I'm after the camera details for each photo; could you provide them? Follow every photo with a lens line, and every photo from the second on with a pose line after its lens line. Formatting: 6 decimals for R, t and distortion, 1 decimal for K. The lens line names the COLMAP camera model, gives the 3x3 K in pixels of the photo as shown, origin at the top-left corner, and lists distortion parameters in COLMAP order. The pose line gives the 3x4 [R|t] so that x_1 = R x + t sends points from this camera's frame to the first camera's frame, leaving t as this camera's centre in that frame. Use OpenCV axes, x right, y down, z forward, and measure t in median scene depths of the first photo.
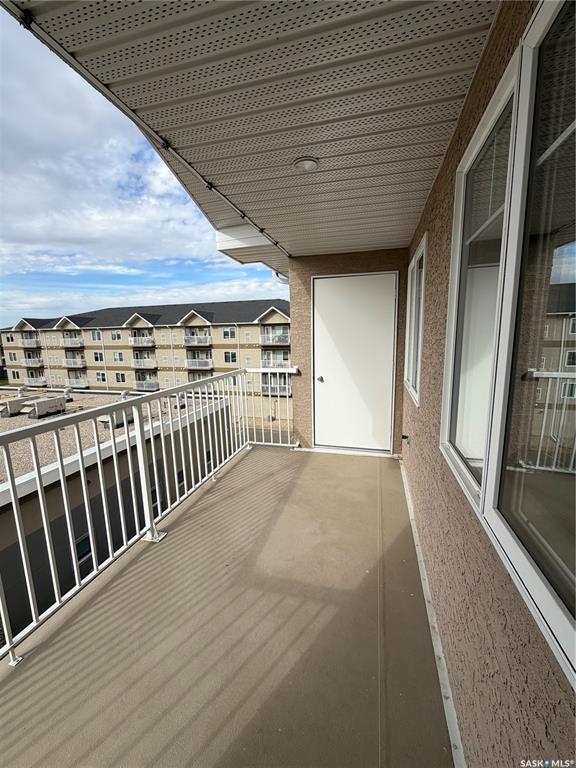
lens RADIAL K [[305.1, 0, 288.0], [0, 305.1, 384.0], [0, 0, 1]] dist [-0.000154, 0.000144]
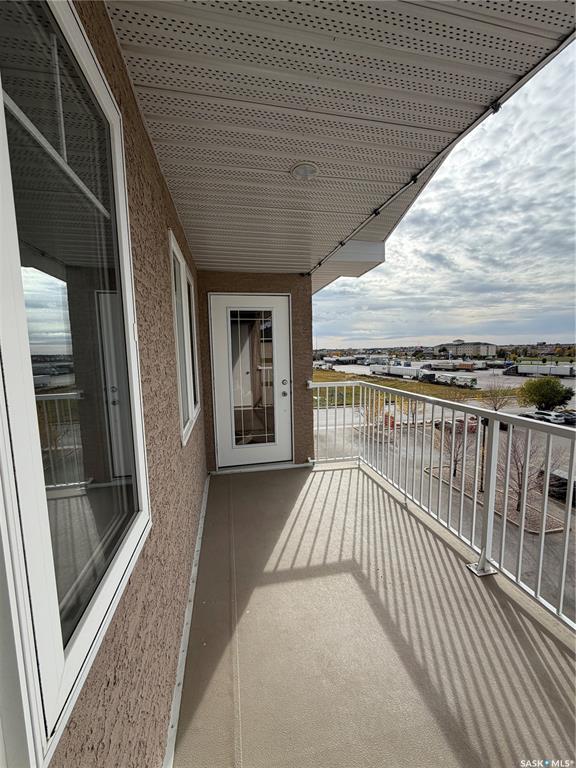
lens RADIAL K [[305.1, 0, 288.0], [0, 305.1, 384.0], [0, 0, 1]] dist [-0.000154, 0.000144]
pose [[-0.882626, 0.088795, -0.461614, 0.552892], [-0.038261, 0.965169, 0.258814, -0.307343], [0.468517, 0.246097, -0.848486, 1.800642]]
